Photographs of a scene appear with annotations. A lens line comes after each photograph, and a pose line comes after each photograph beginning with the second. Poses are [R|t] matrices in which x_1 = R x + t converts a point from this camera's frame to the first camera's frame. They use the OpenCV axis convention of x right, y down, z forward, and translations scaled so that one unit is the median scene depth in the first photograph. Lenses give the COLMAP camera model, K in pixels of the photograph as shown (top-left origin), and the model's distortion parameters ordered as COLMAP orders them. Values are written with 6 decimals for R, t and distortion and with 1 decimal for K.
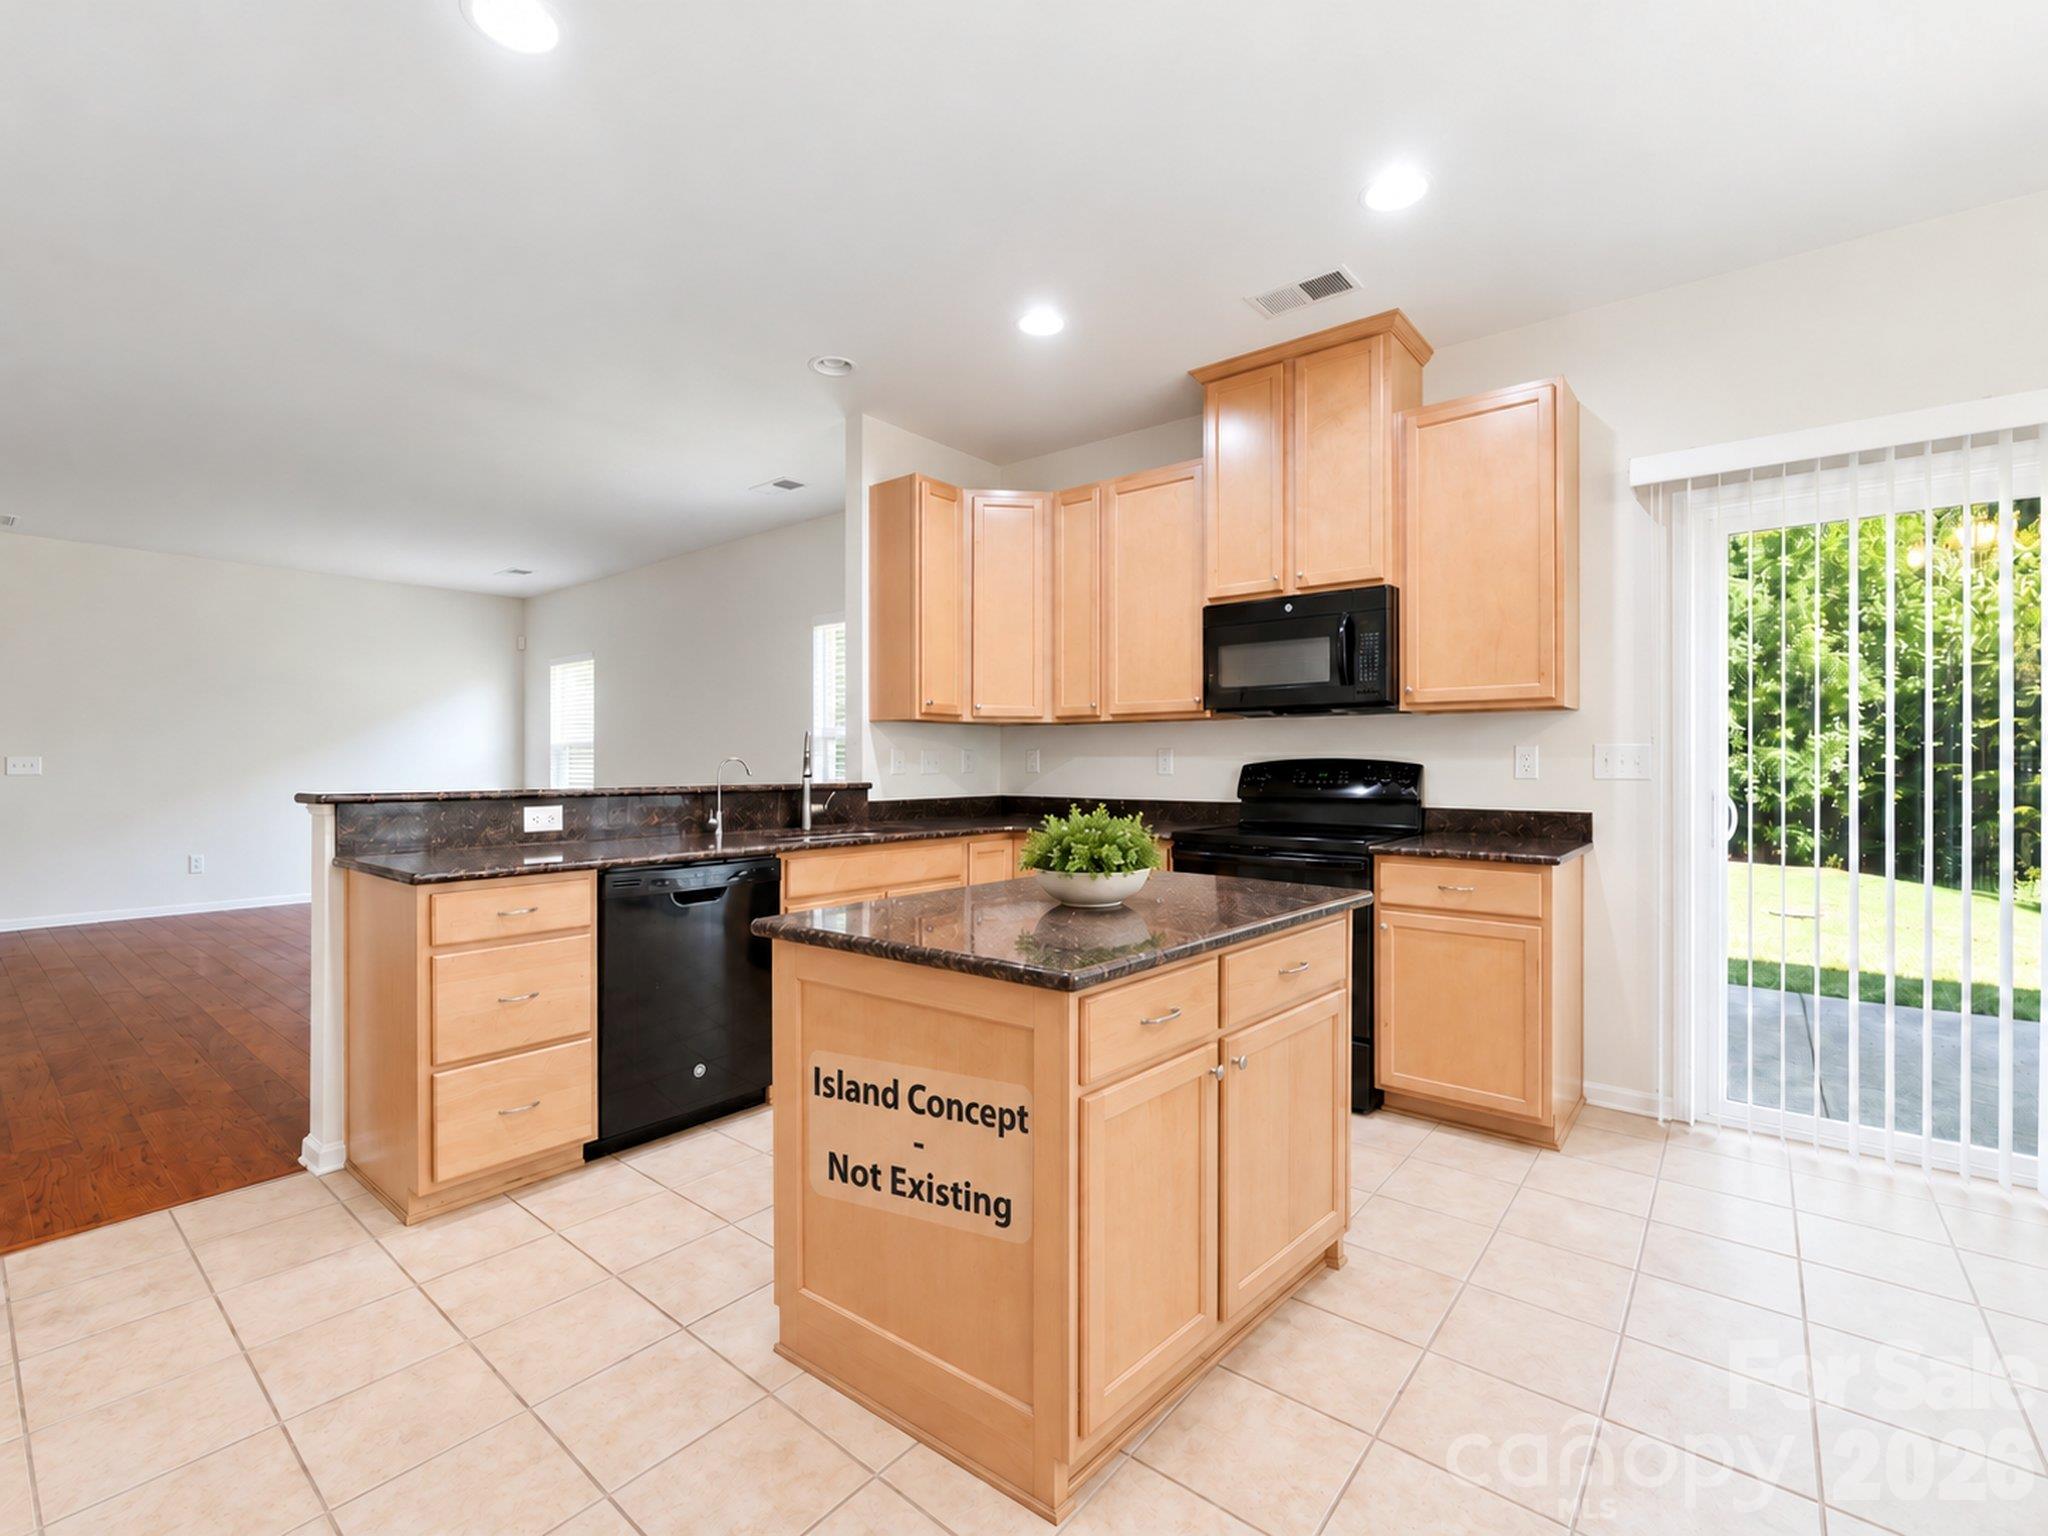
lens RADIAL K [[883.5, 0, 1017.9], [0, 883.5, 765.5], [0, 0, 1]] dist [-0.001062, 0.000260]
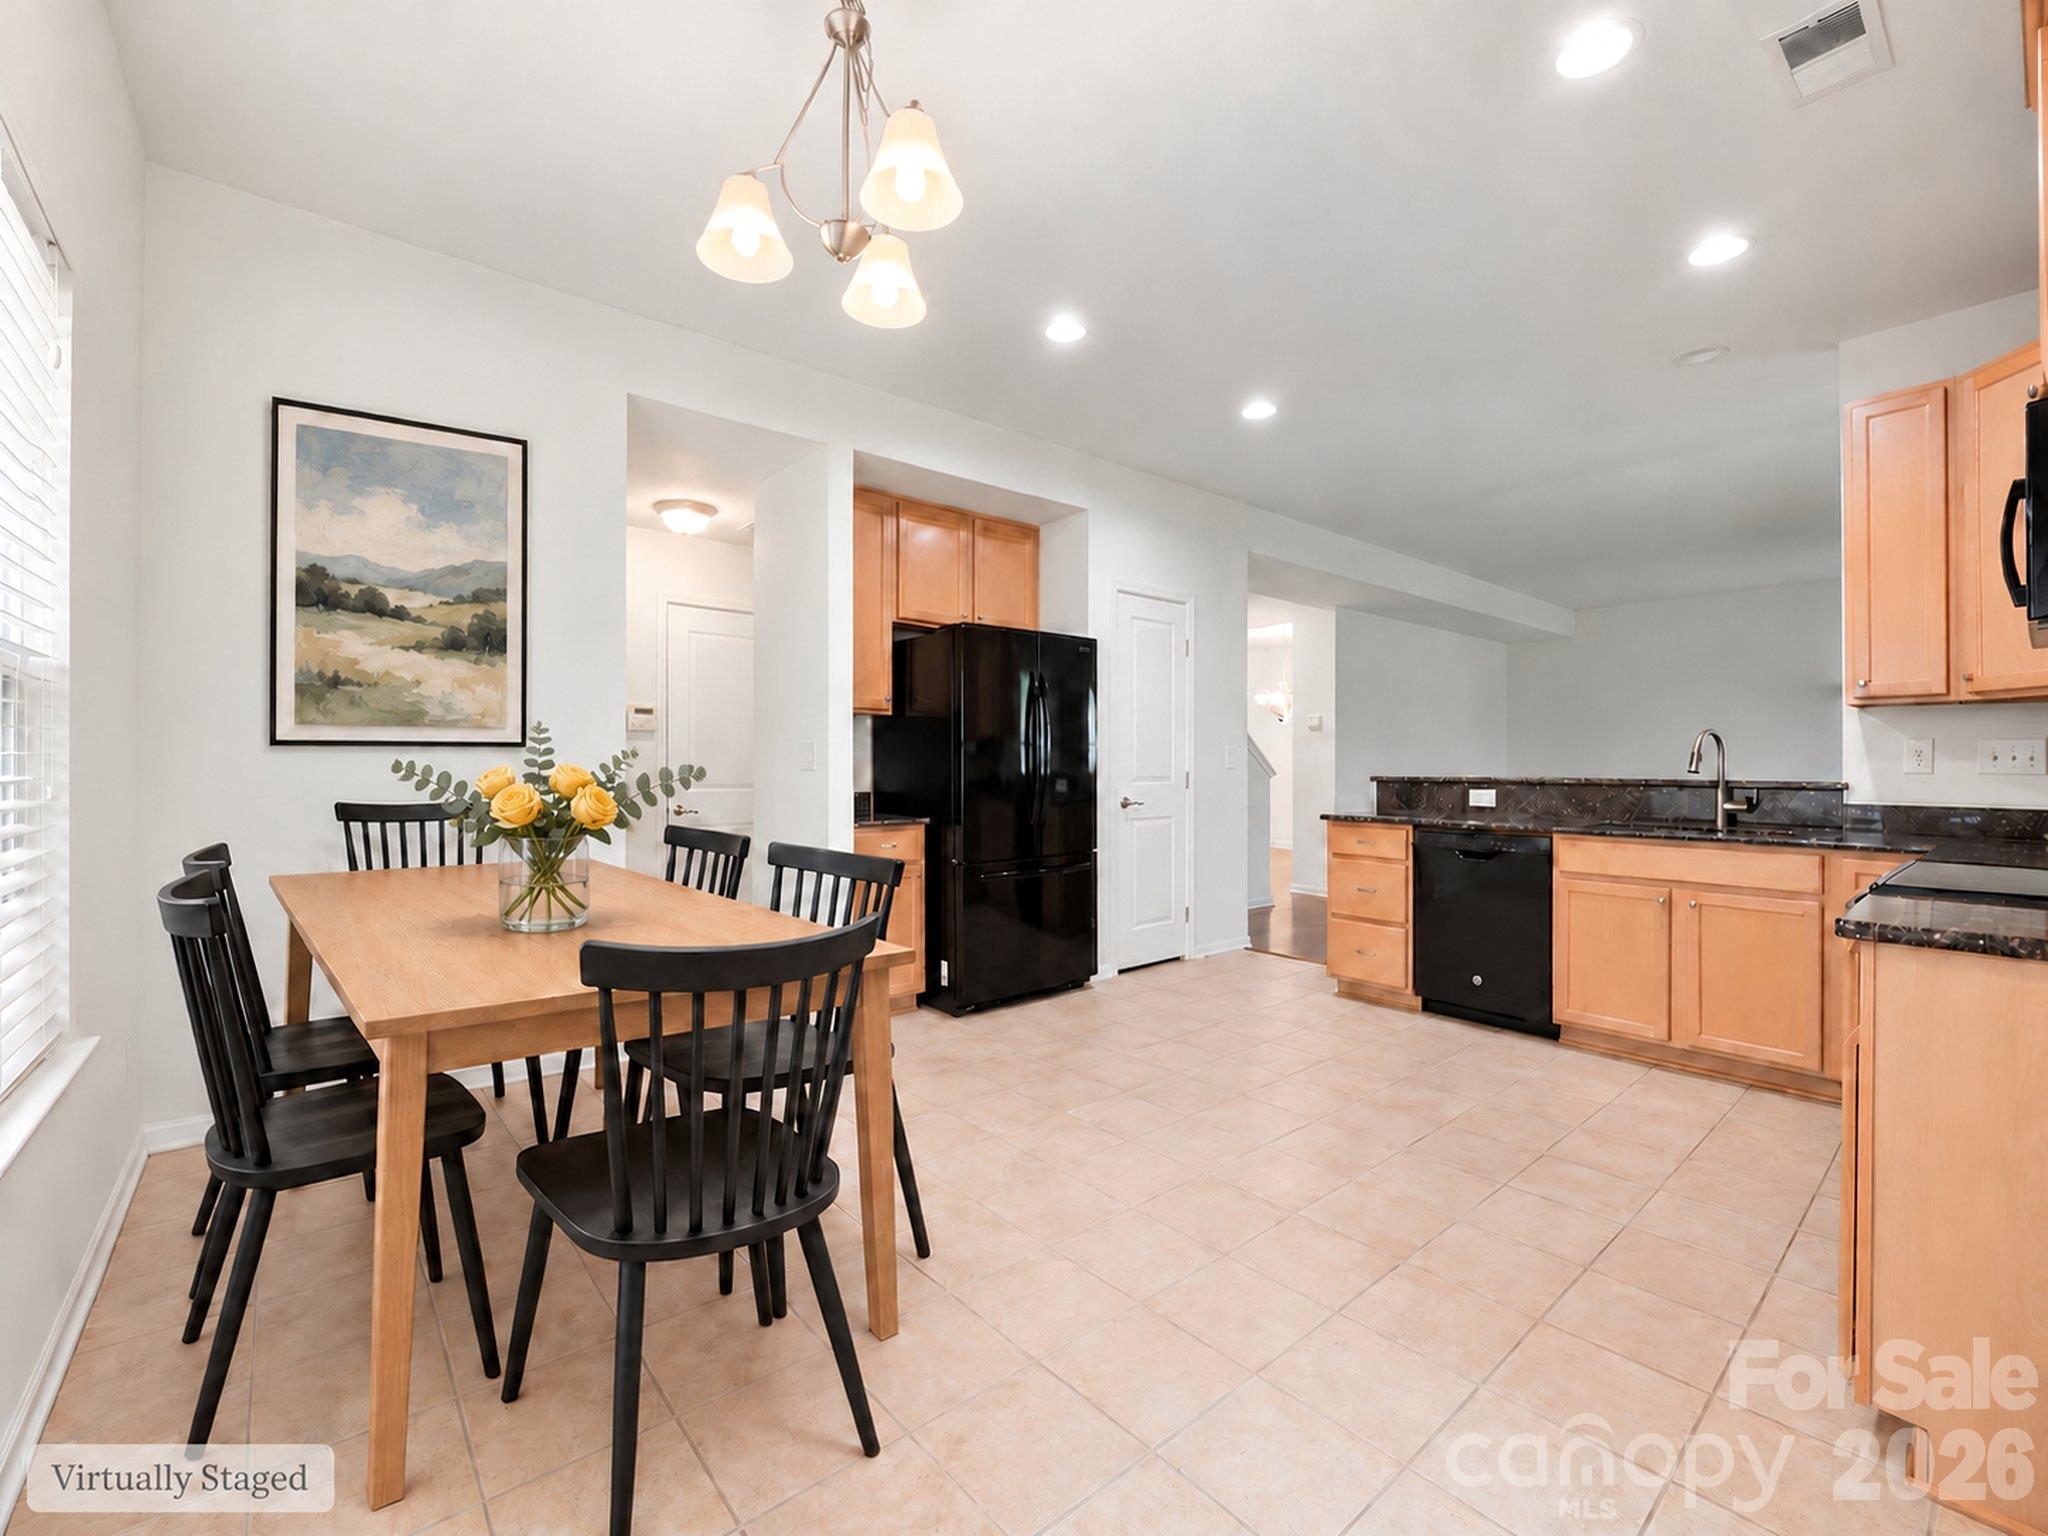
lens RADIAL K [[866.8, 0, 1026.9], [0, 866.8, 772.1], [0, 0, 1]] dist [0.000254, -0.000197]
pose [[-0.178257, 0.011125, -0.983921, 0.950810], [-0.001715, 0.999931, 0.011616, 0.001252], [0.983982, 0.003759, -0.178226, 0.461516]]
